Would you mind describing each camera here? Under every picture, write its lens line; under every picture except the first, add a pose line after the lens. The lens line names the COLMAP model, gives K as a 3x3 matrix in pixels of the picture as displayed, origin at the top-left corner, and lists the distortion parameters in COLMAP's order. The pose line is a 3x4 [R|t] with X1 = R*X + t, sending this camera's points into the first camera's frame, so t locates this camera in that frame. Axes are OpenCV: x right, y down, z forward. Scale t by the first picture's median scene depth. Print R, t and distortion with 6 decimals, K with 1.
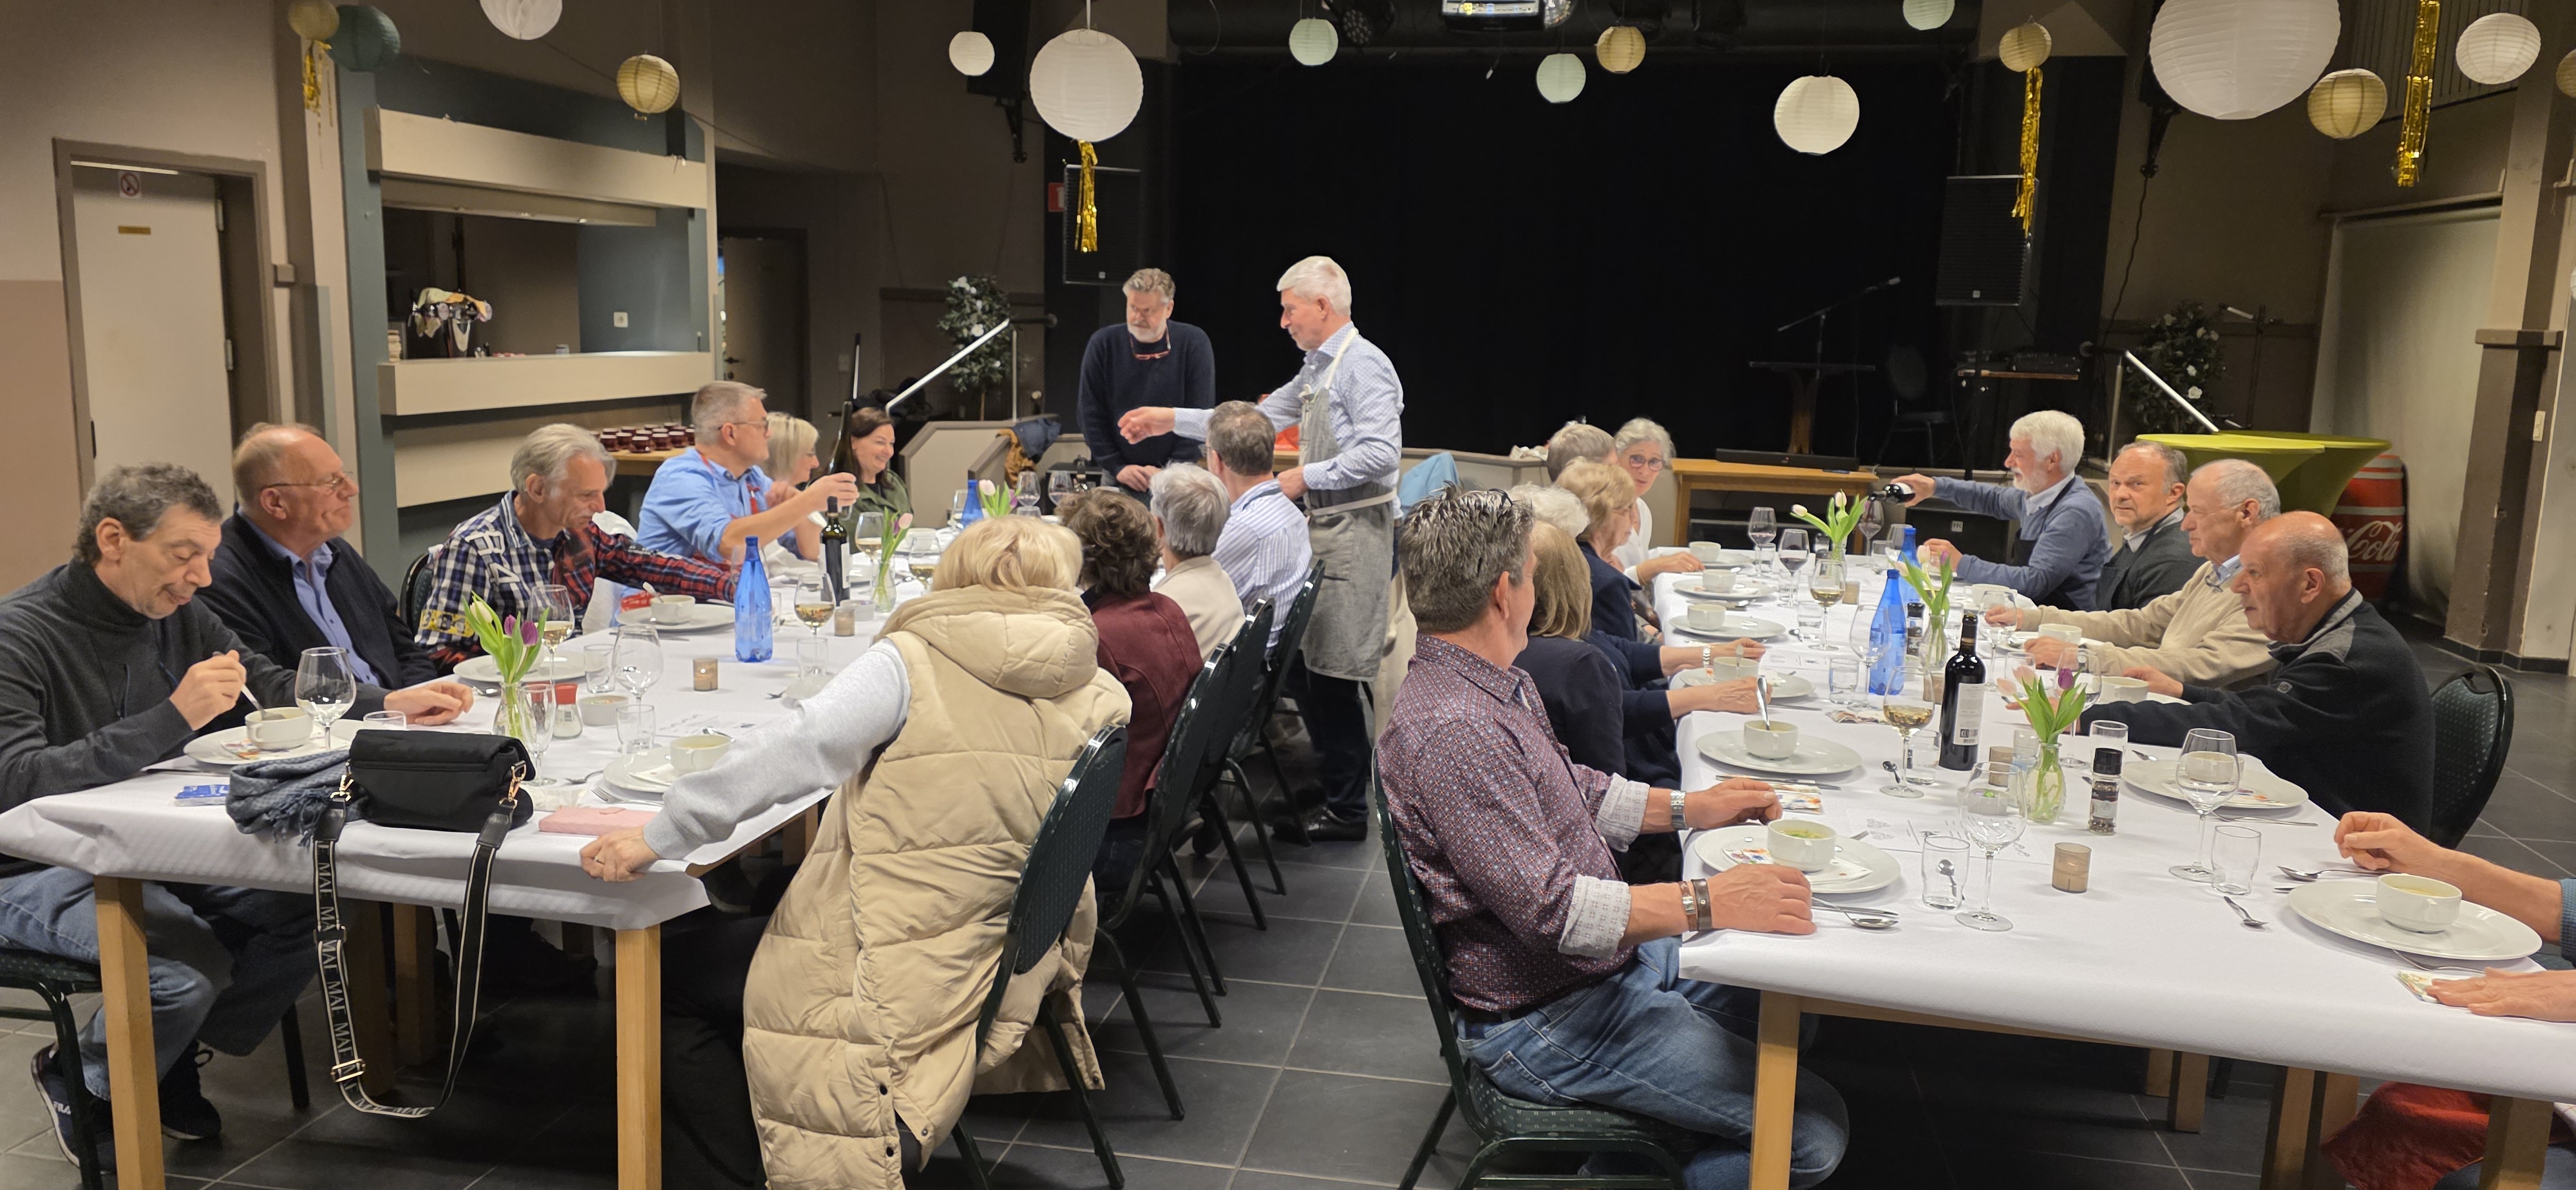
lens RADIAL K [[1752.1, 0, 1292.4], [0, 1752.1, 568.5], [0, 0, 1]] dist [0.073010, -0.074080]
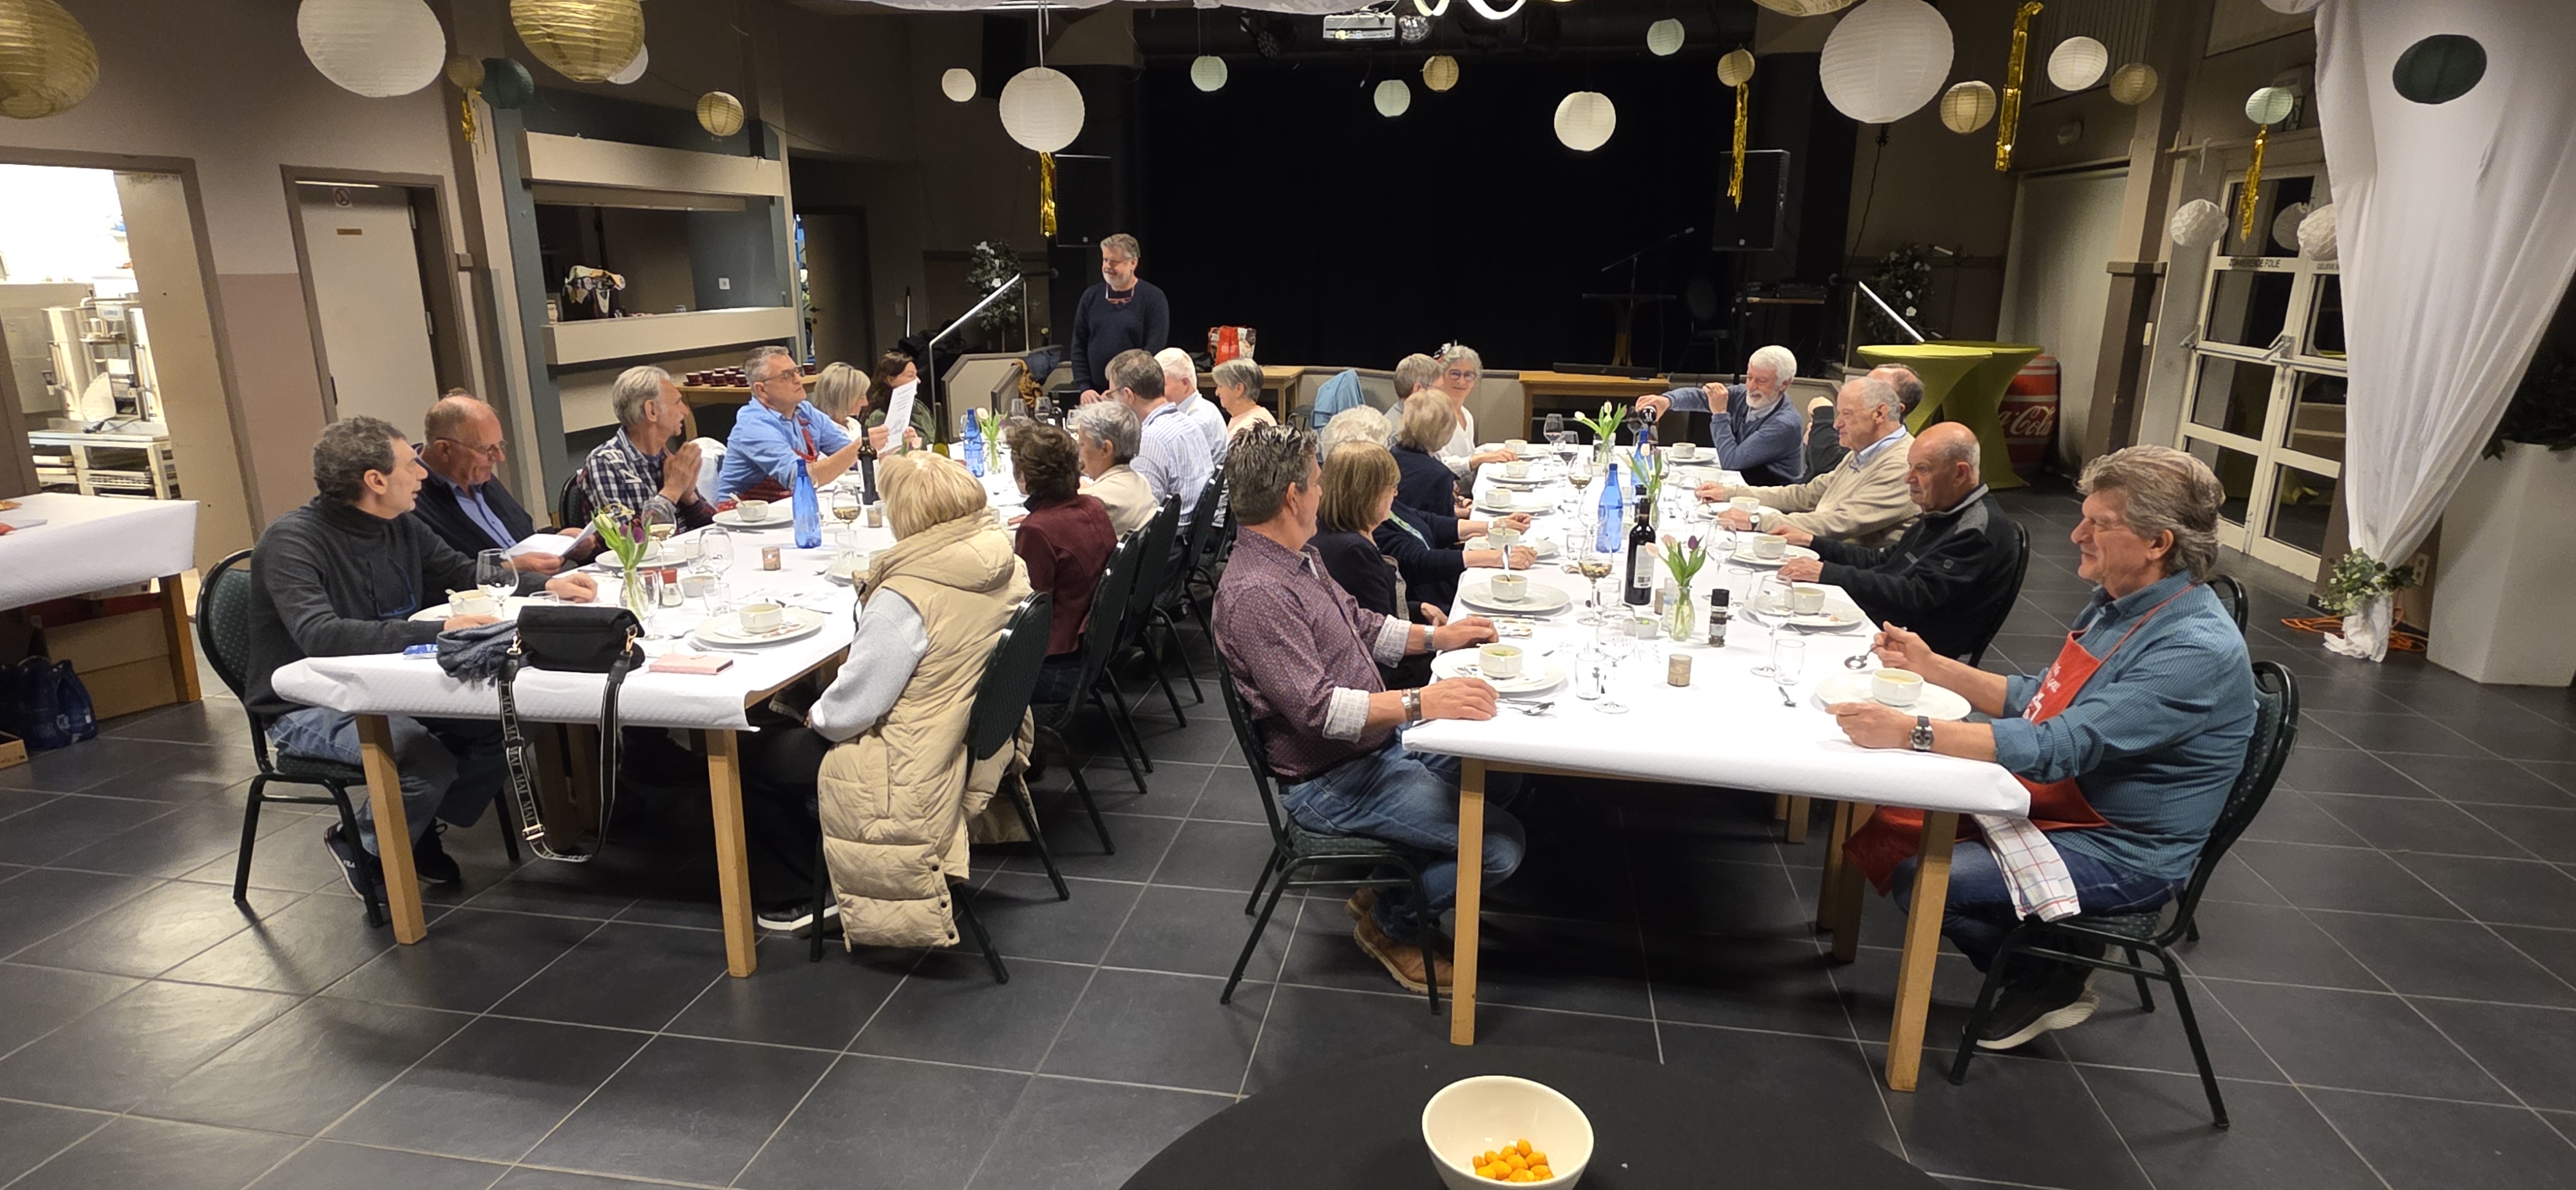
lens RADIAL K [[1361.0, 0, 1297.5], [0, 1361.0, 594.9], [0, 0, 1]] dist [0.009943, -0.001982]
pose [[0.999685, -0.024313, 0.006267, 0.076615], [0.023503, 0.993982, 0.106992, -0.017045], [-0.008831, -0.106811, 0.994240, -0.089036]]
